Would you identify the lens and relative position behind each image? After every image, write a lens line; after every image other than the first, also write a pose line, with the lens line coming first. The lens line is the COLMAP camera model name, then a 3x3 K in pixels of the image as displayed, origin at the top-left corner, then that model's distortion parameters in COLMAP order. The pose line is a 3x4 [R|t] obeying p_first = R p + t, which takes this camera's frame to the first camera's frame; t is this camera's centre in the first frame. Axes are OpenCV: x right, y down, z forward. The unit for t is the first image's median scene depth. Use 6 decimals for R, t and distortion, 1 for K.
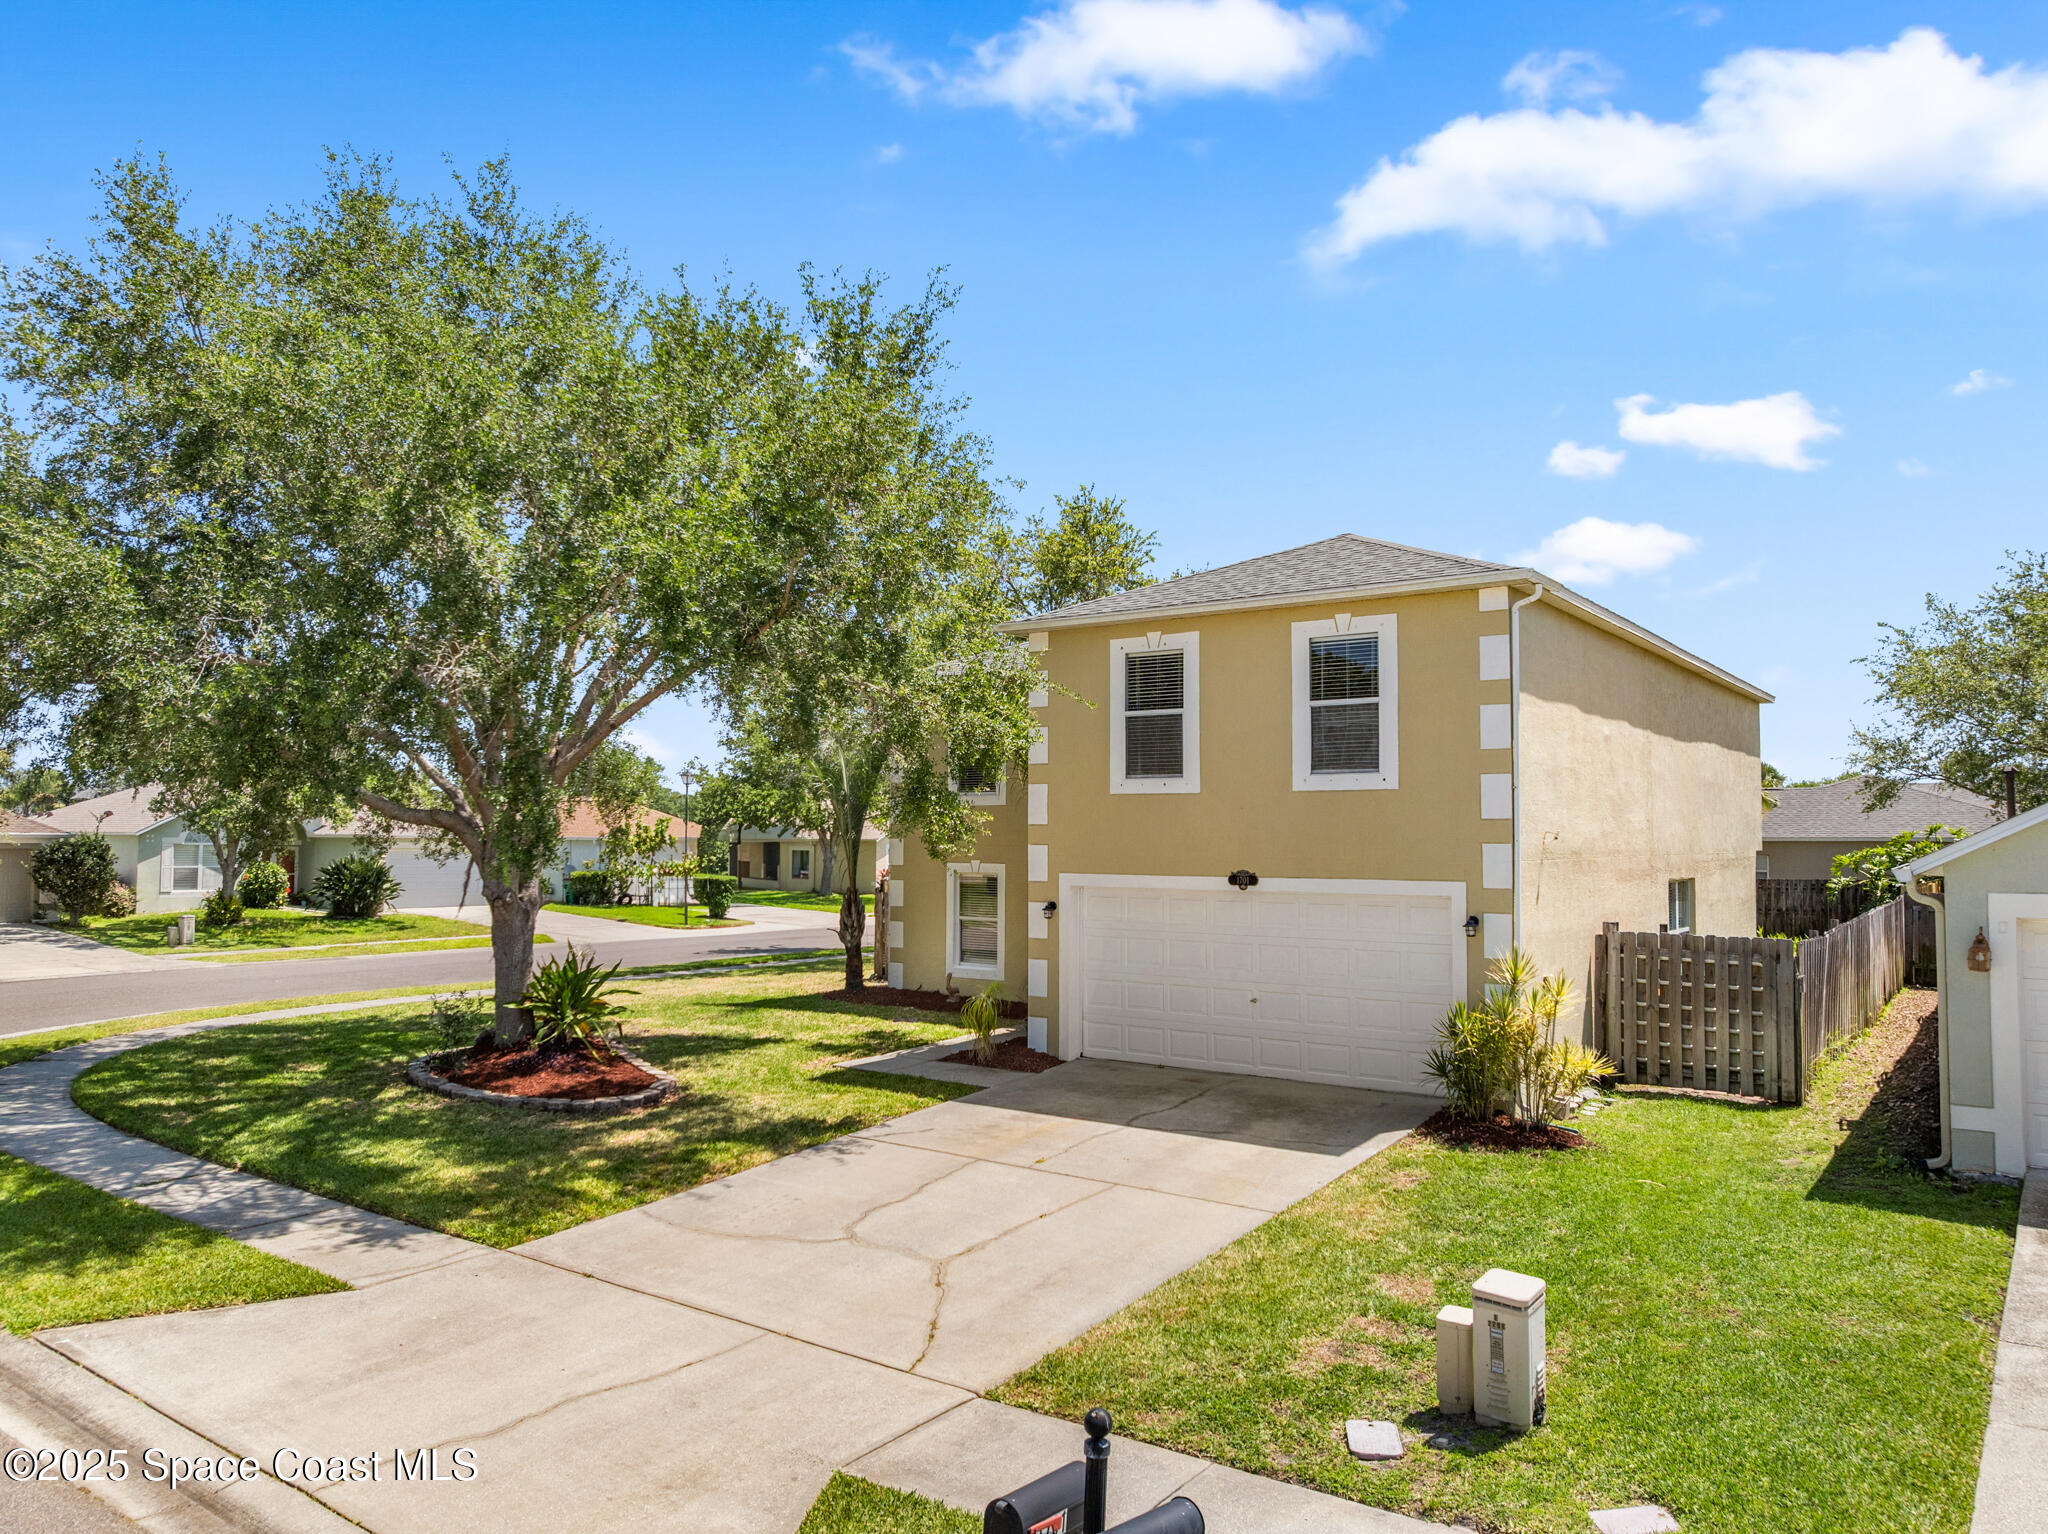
lens RADIAL K [[1428.3, 0, 1036.9], [0, 1428.3, 742.0], [0, 0, 1]] dist [-0.045597, 0.008776]
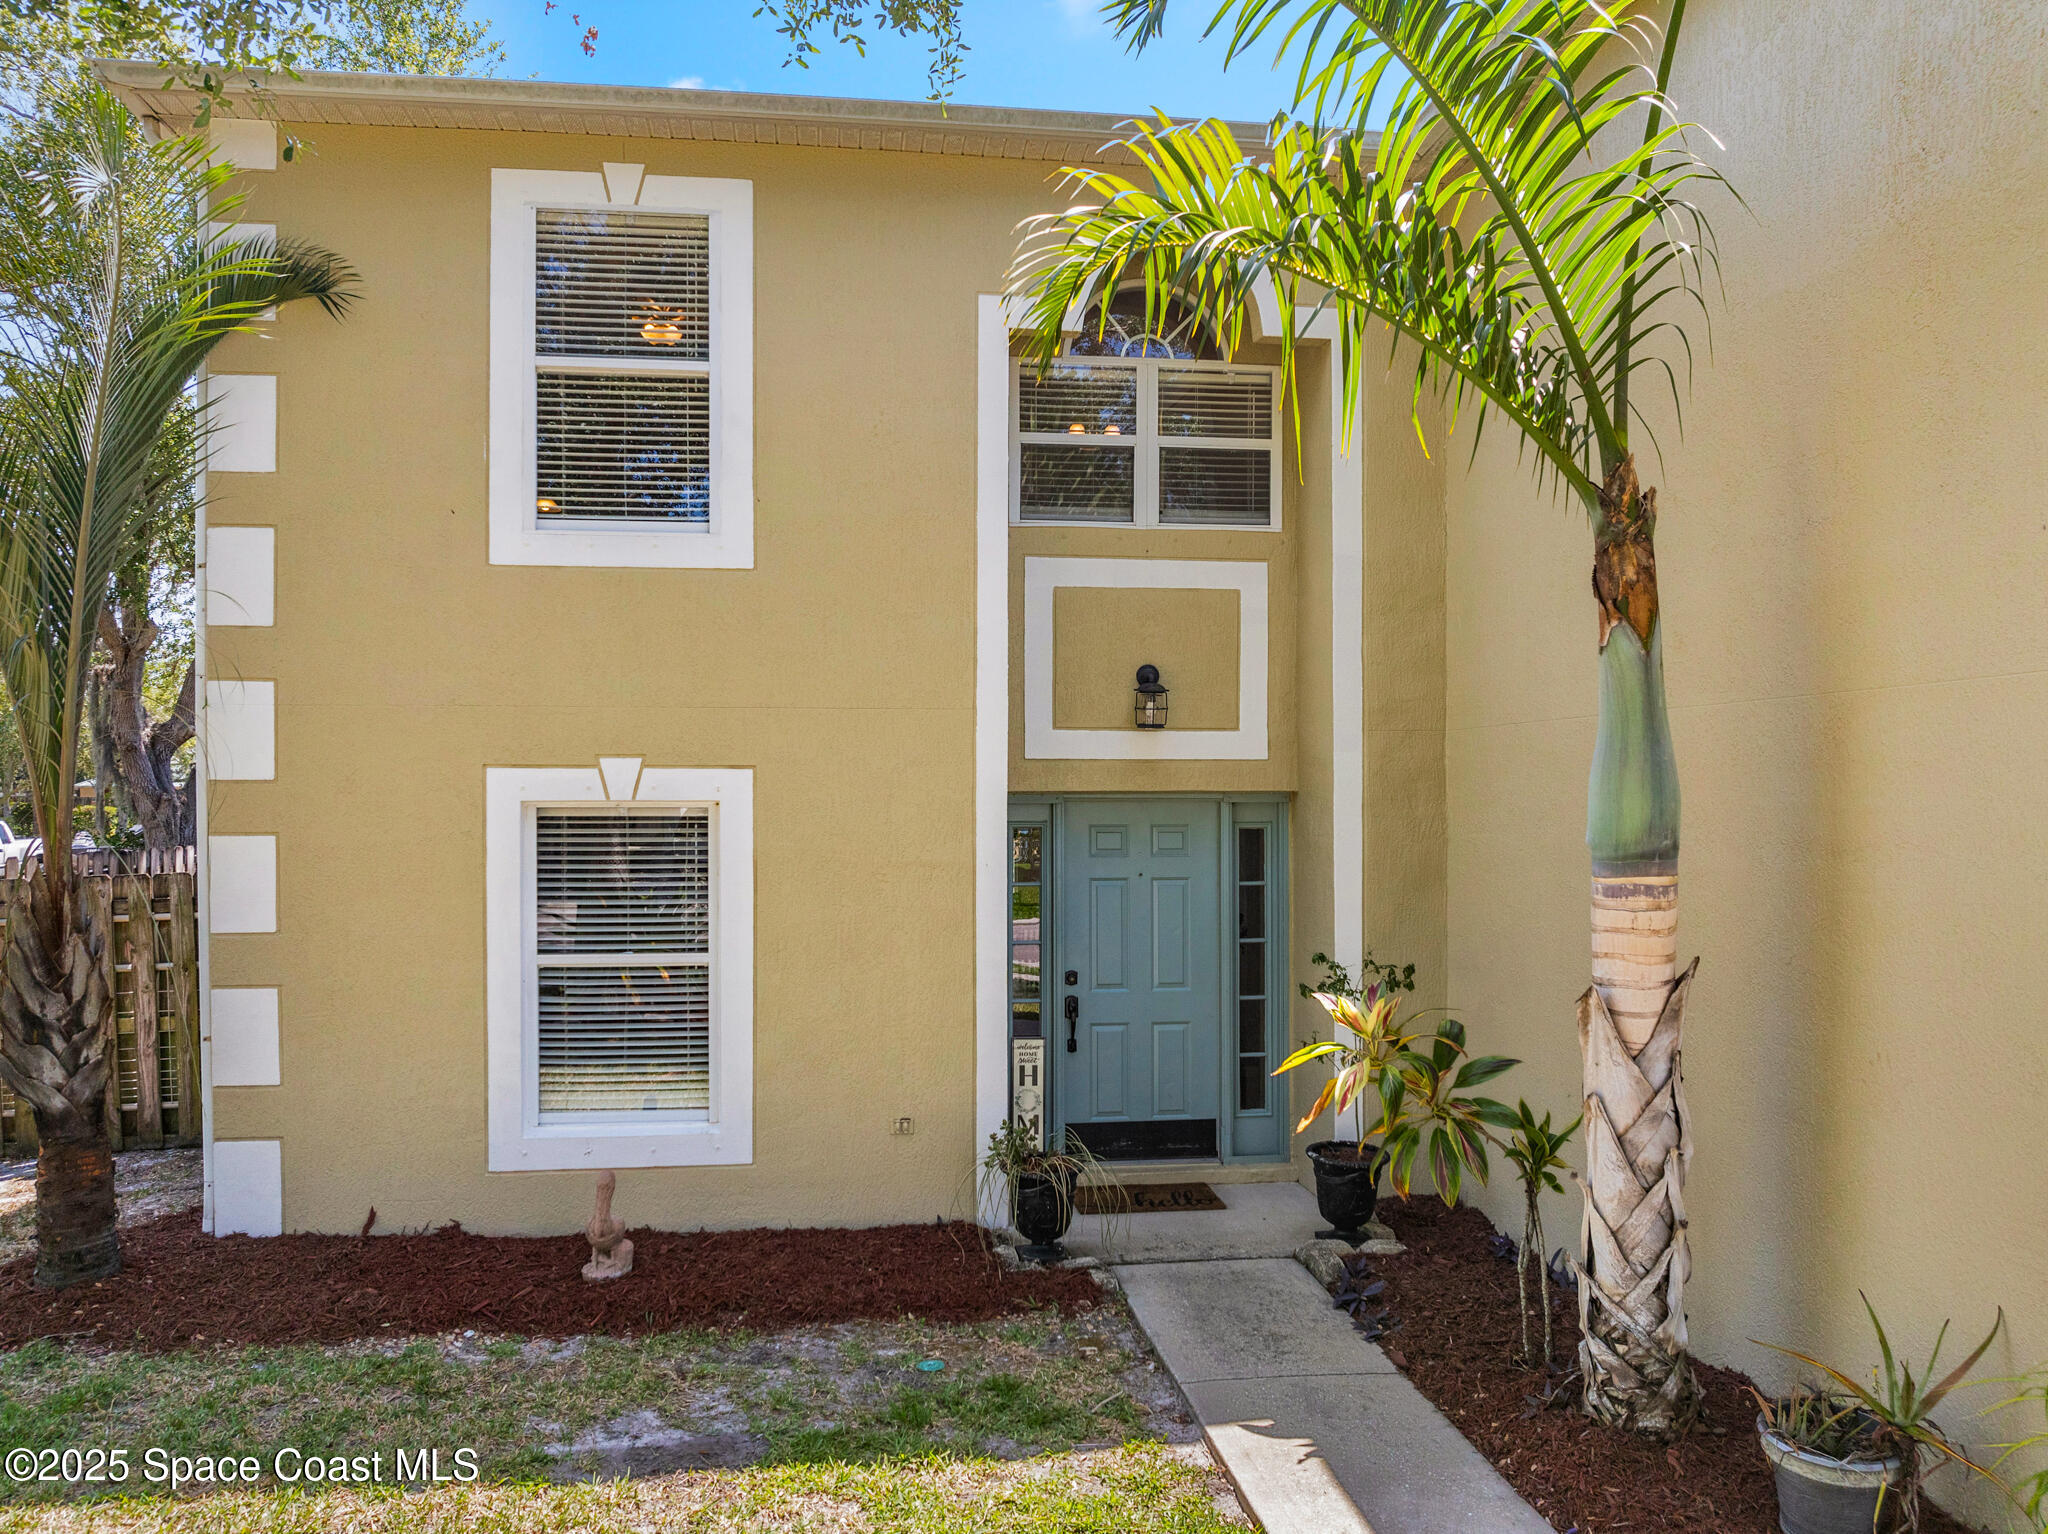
lens RADIAL K [[1531.3, 0, 1021.1], [0, 1531.3, 793.9], [0, 0, 1]] dist [0.000186, -0.062227]
pose [[0.734748, -0.003965, 0.678328, -0.299070], [-0.040260, 0.997965, 0.049442, 0.108341], [-0.677144, -0.063637, 0.733093, 1.097736]]
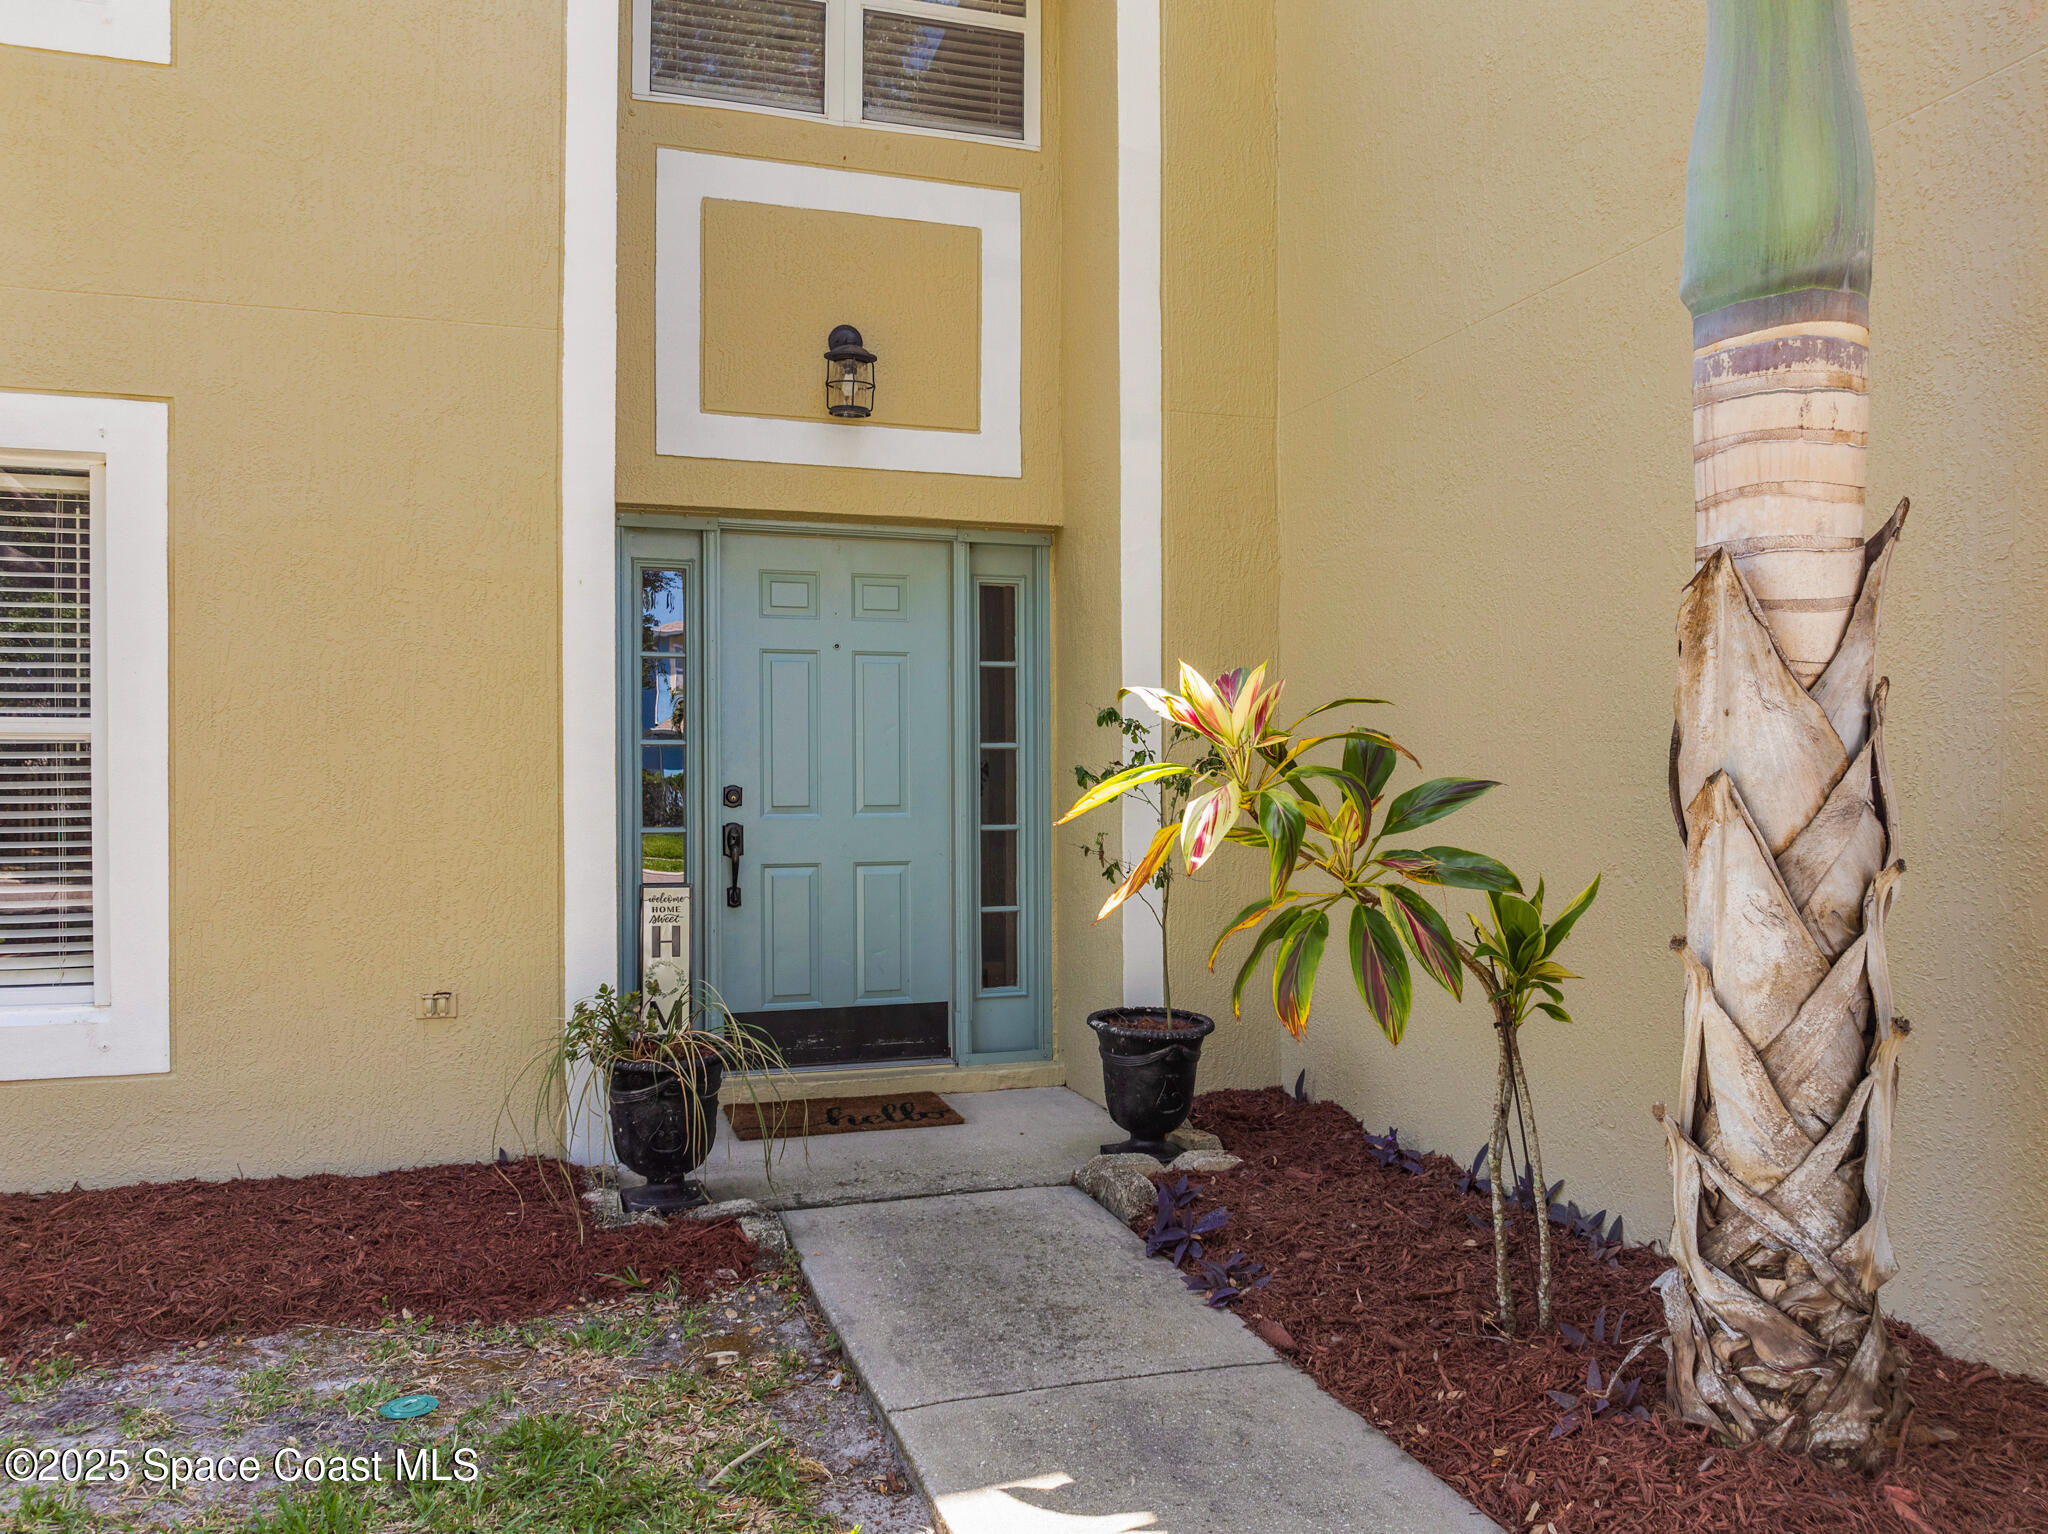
lens RADIAL K [[1516.9, 0, 1036.5], [0, 1516.9, 790.4], [0, 0, 1]] dist [-0.036121, -0.002633]
pose [[0.593800, -0.010632, 0.804542, -0.163775], [-0.046188, 0.997813, 0.047276, 0.178131], [-0.803286, -0.065233, 0.592011, 1.209305]]
